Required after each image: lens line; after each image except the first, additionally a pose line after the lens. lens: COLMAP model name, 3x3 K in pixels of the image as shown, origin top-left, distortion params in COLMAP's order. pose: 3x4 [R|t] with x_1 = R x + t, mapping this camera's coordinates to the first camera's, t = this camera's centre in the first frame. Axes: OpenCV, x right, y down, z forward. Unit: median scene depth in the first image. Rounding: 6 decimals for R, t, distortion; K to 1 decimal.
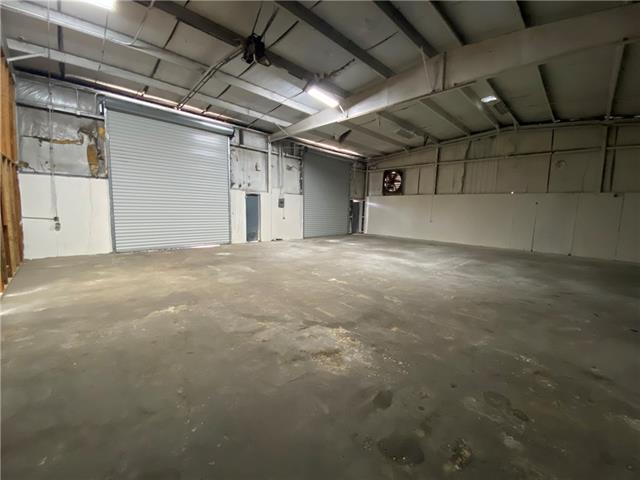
lens RADIAL K [[261.3, 0, 317.0], [0, 261.3, 235.3], [0, 0, 1]] dist [-0.000174, -0.003963]
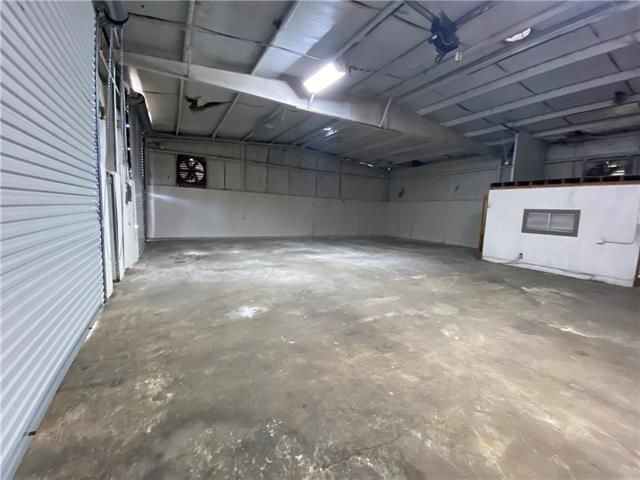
lens RADIAL K [[261.3, 0, 317.1], [0, 261.3, 240.7], [0, 0, 1]] dist [-0.000174, -0.003963]
pose [[0.234440, -0.127802, 0.963693, -0.489631], [0.060635, 0.991313, 0.116714, -0.067205], [-0.970238, 0.031071, 0.240152, 0.482551]]
